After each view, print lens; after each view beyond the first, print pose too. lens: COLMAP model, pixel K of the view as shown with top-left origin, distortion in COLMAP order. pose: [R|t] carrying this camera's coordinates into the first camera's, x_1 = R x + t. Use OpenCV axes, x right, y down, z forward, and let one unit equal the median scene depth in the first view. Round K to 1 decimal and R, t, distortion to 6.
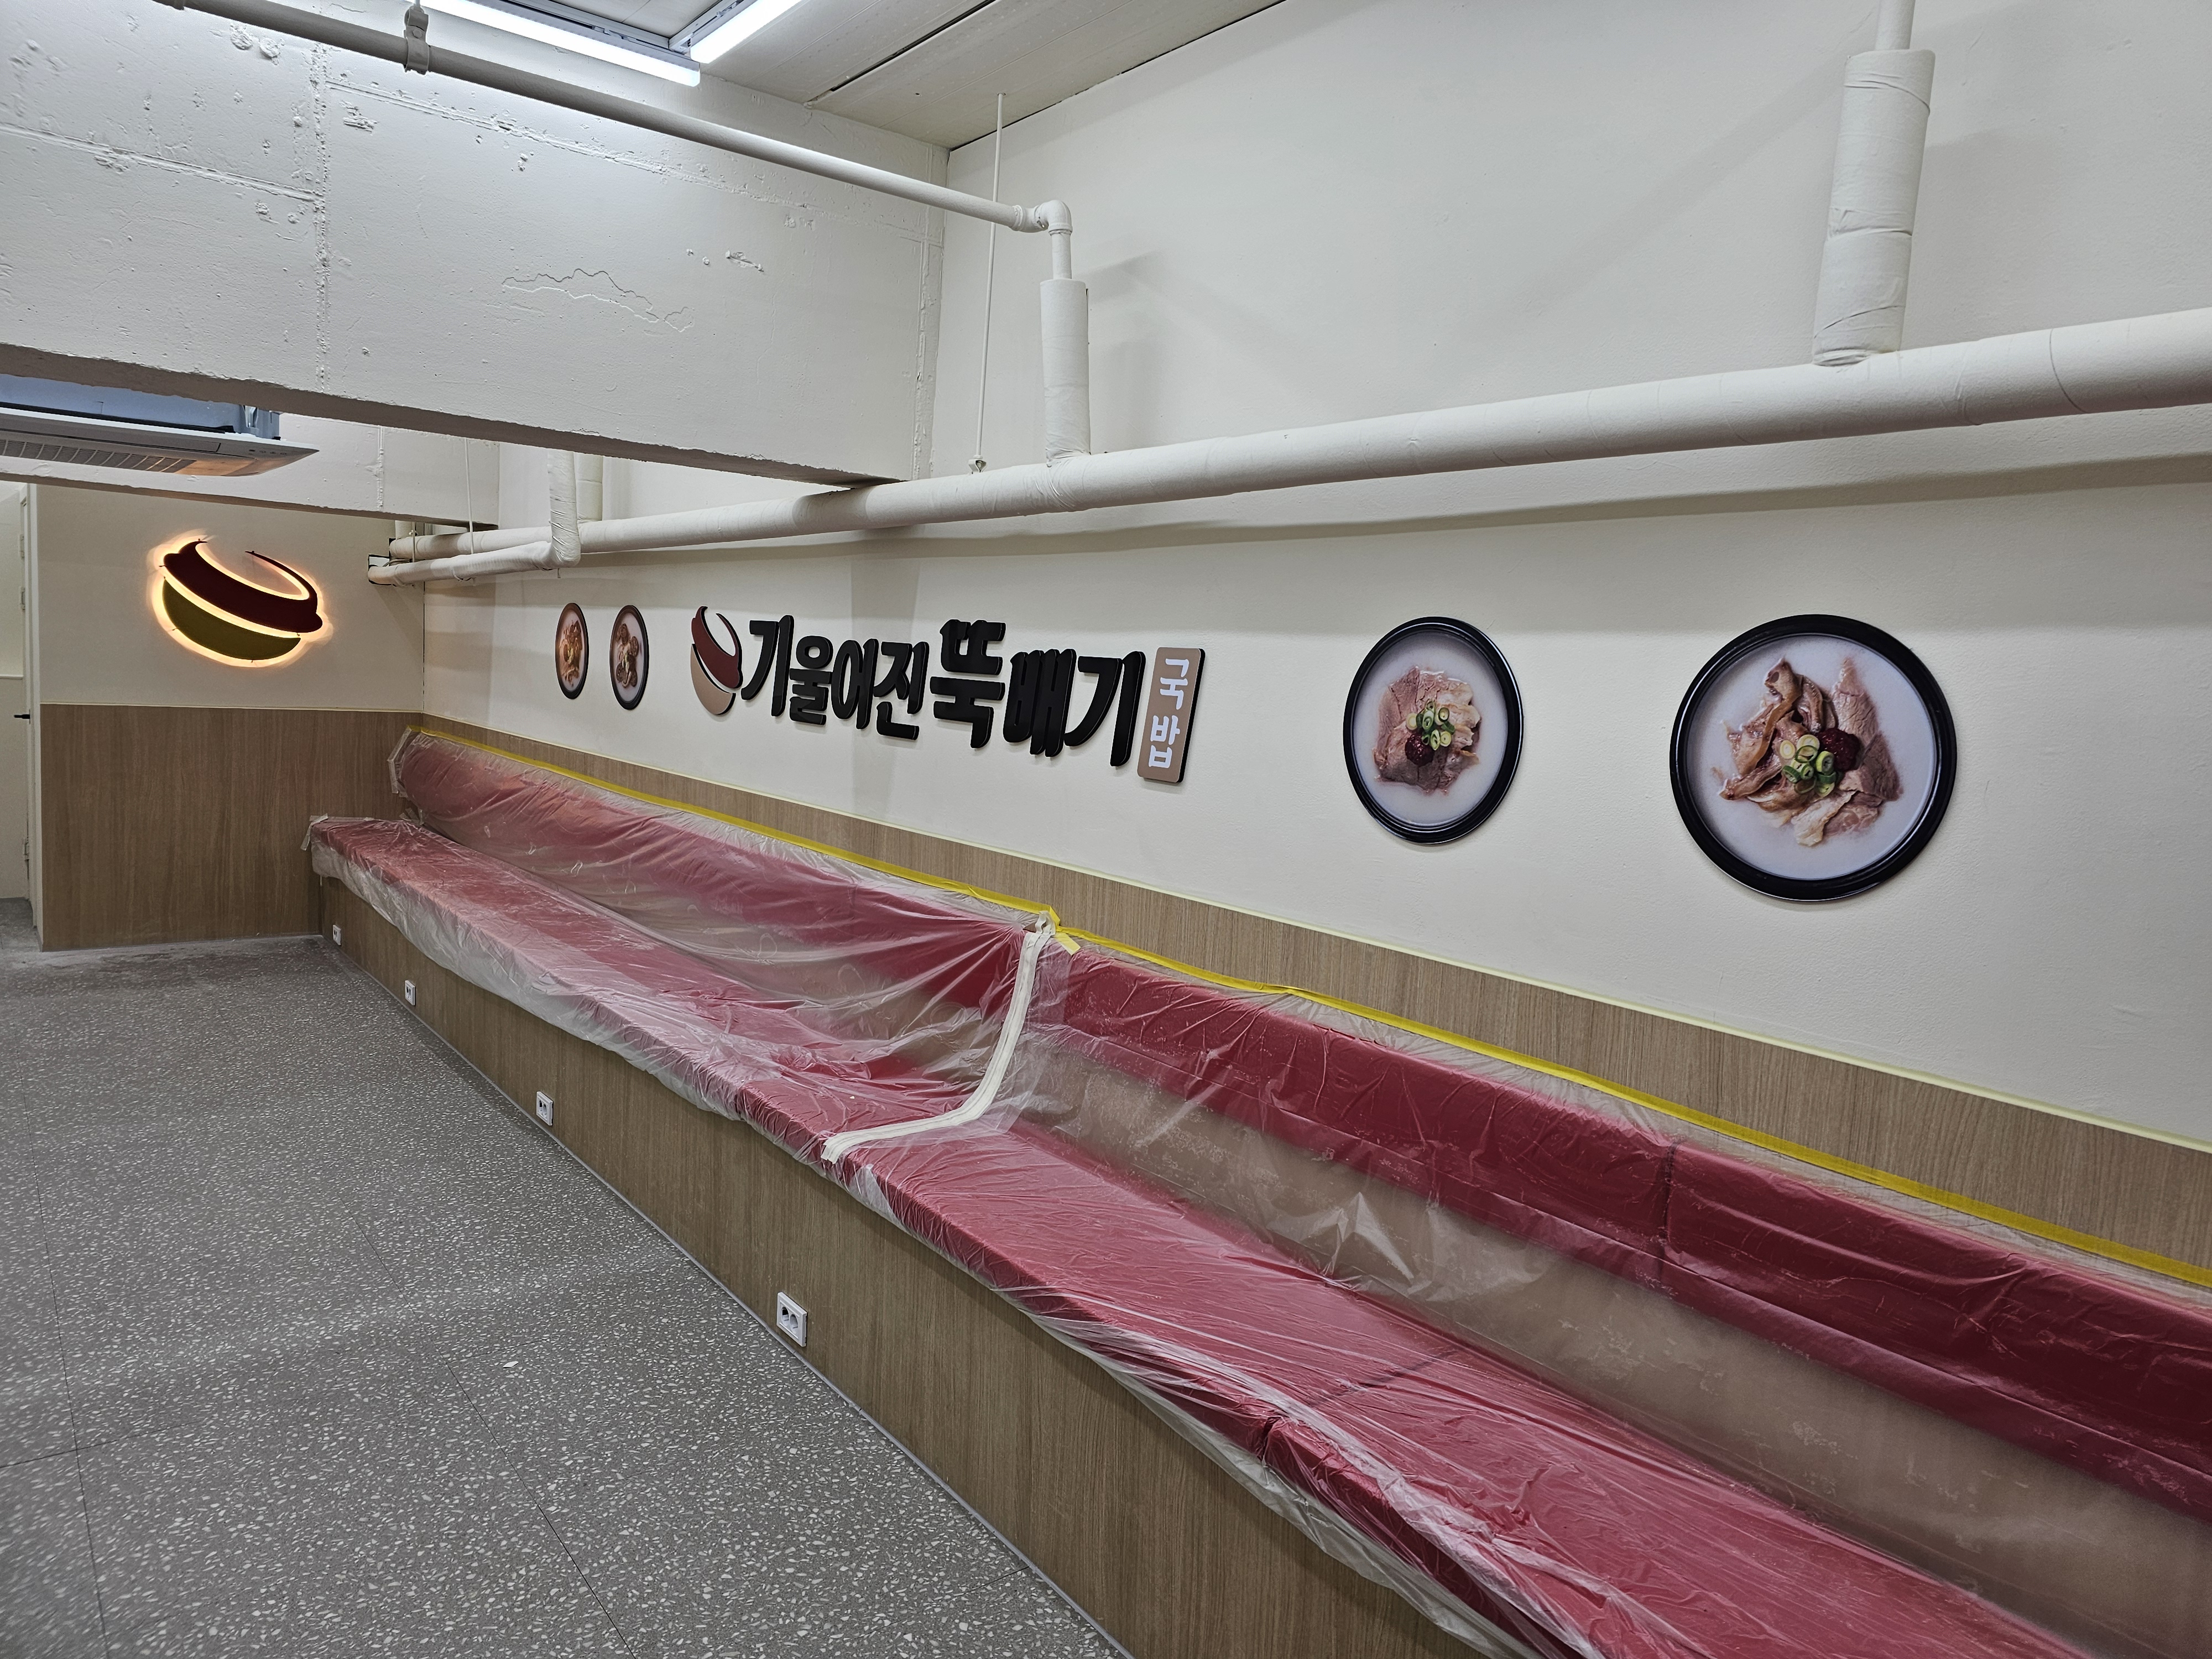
lens RADIAL K [[1468.5, 0, 1132.3], [0, 1468.5, 799.5], [0, 0, 1]] dist [0.072256, -0.073137]
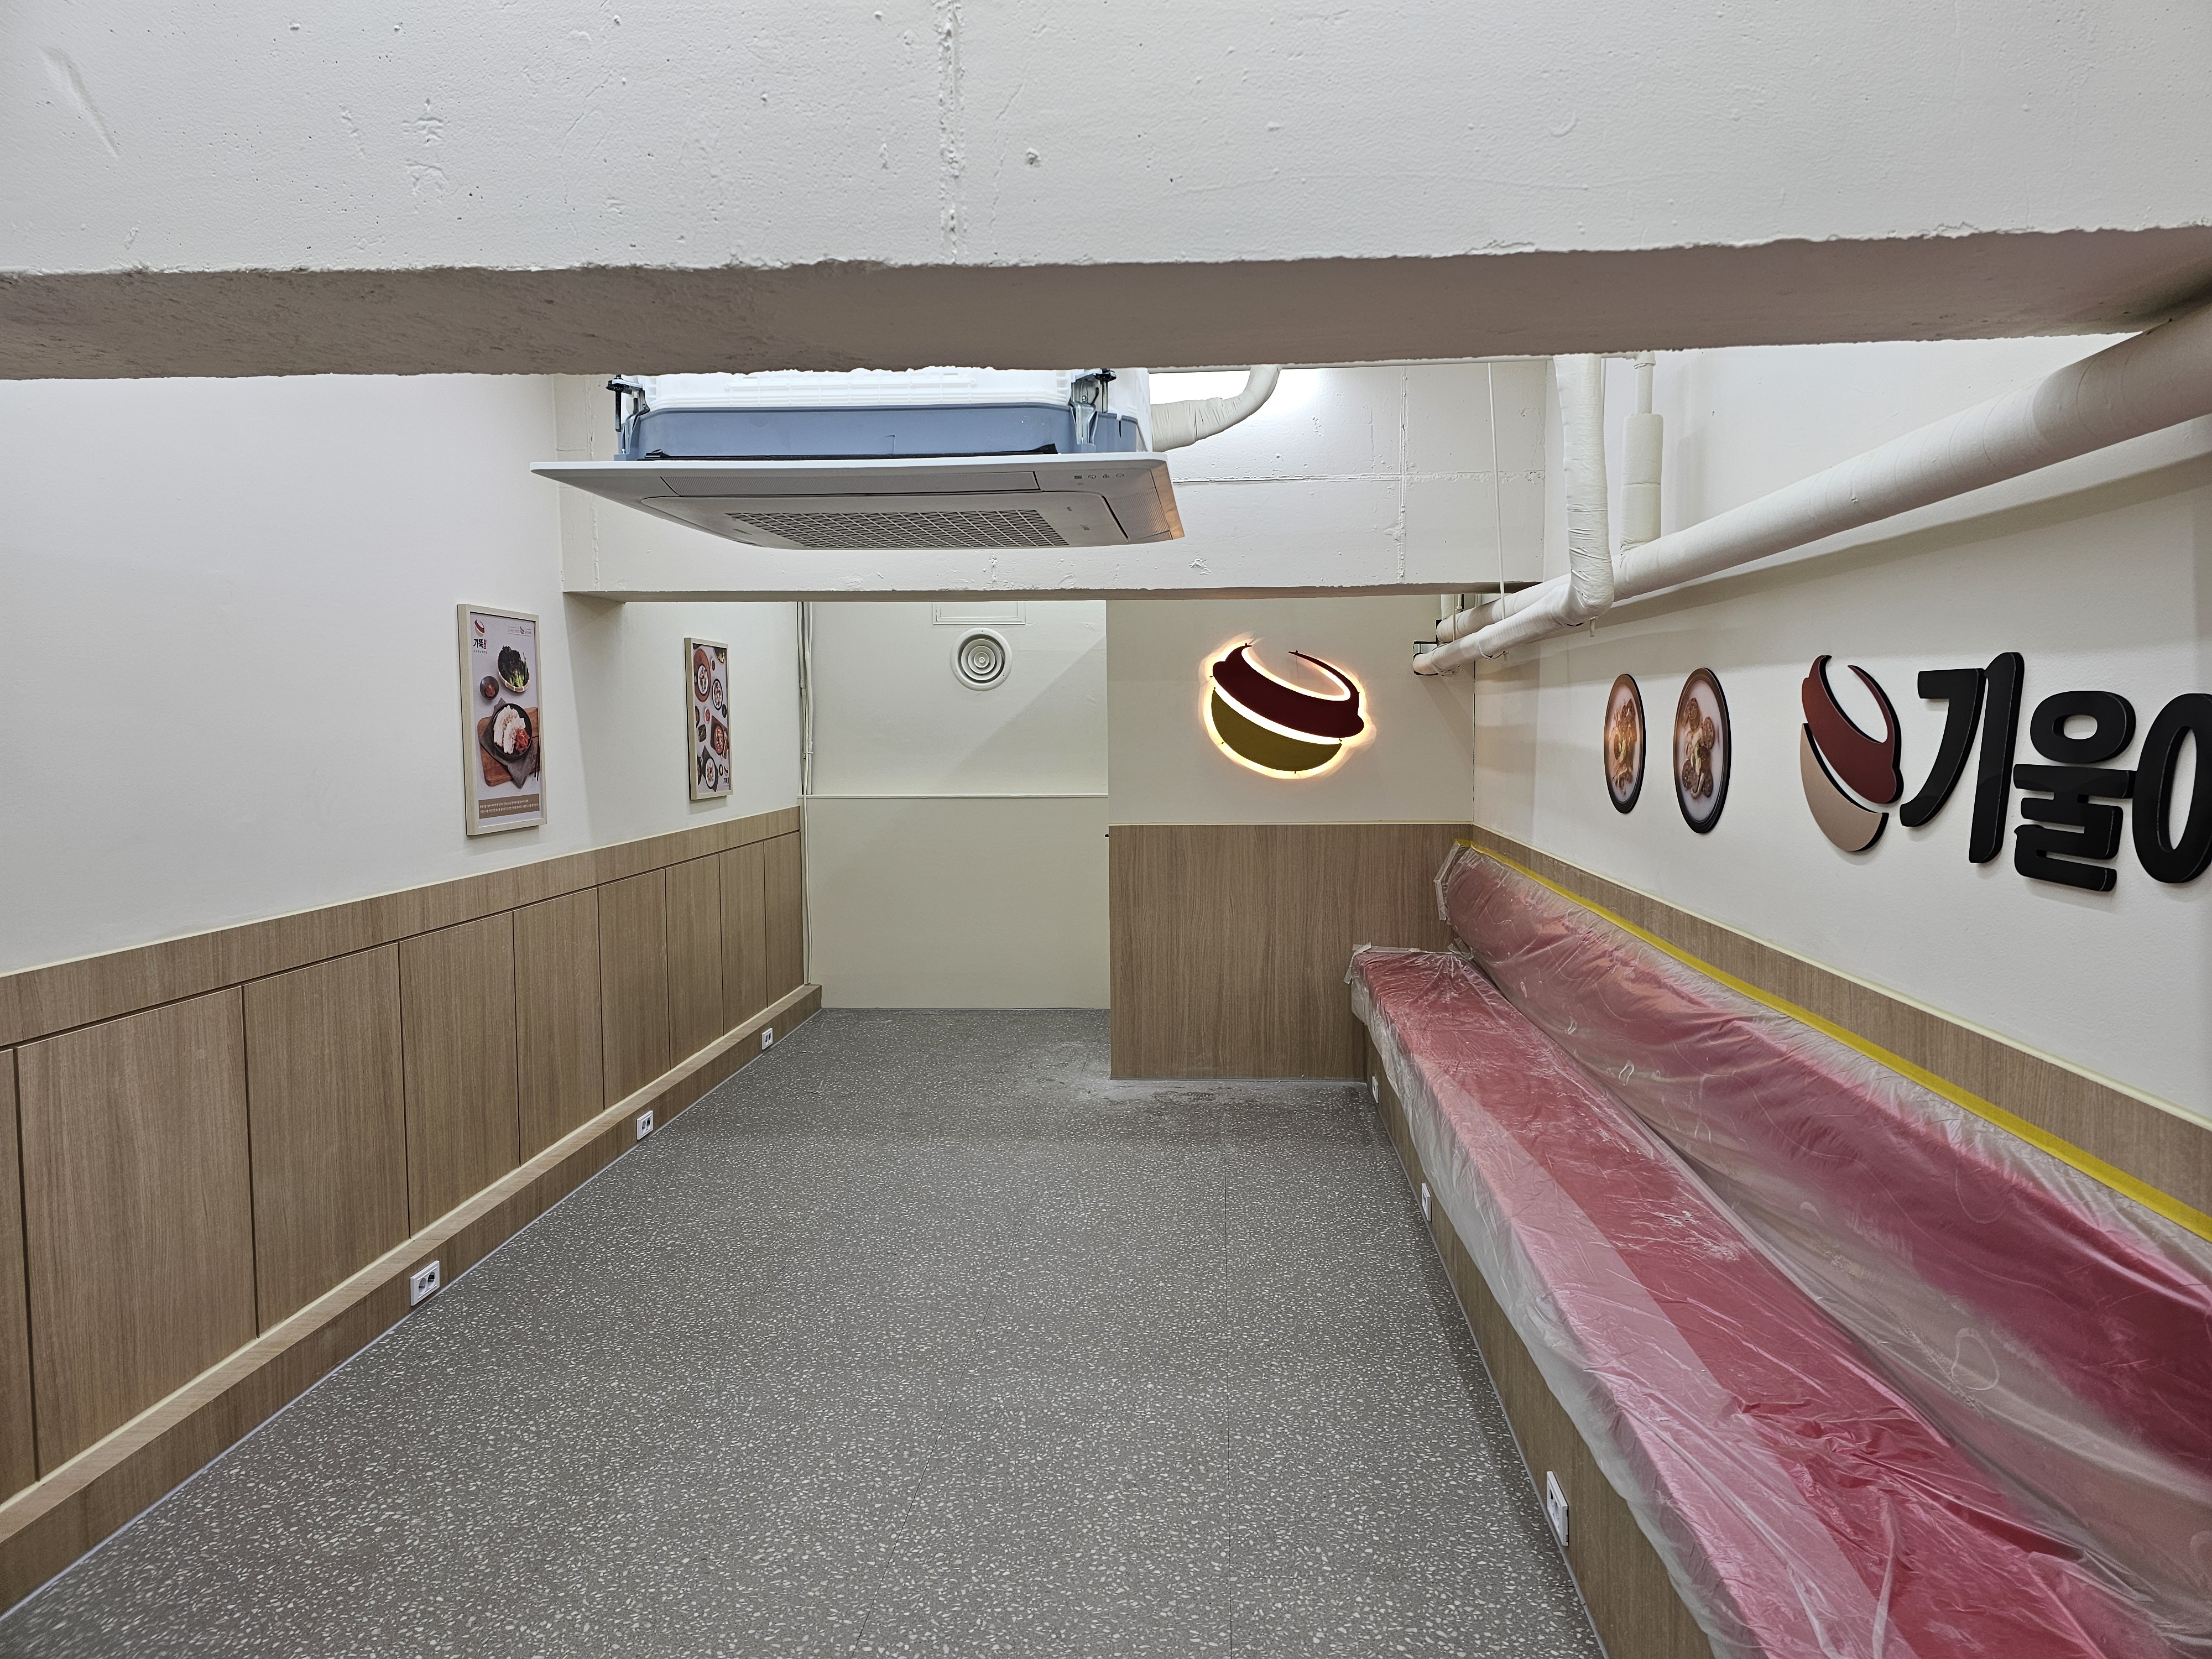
lens RADIAL K [[1445.2, 0, 1113.8], [0, 1445.2, 801.2], [0, 0, 1]] dist [0.079525, -0.120862]
pose [[0.735329, -0.025316, -0.677237, -0.095231], [-0.010236, 0.998773, -0.048449, -0.038491], [0.677633, 0.042558, 0.734168, 0.345878]]
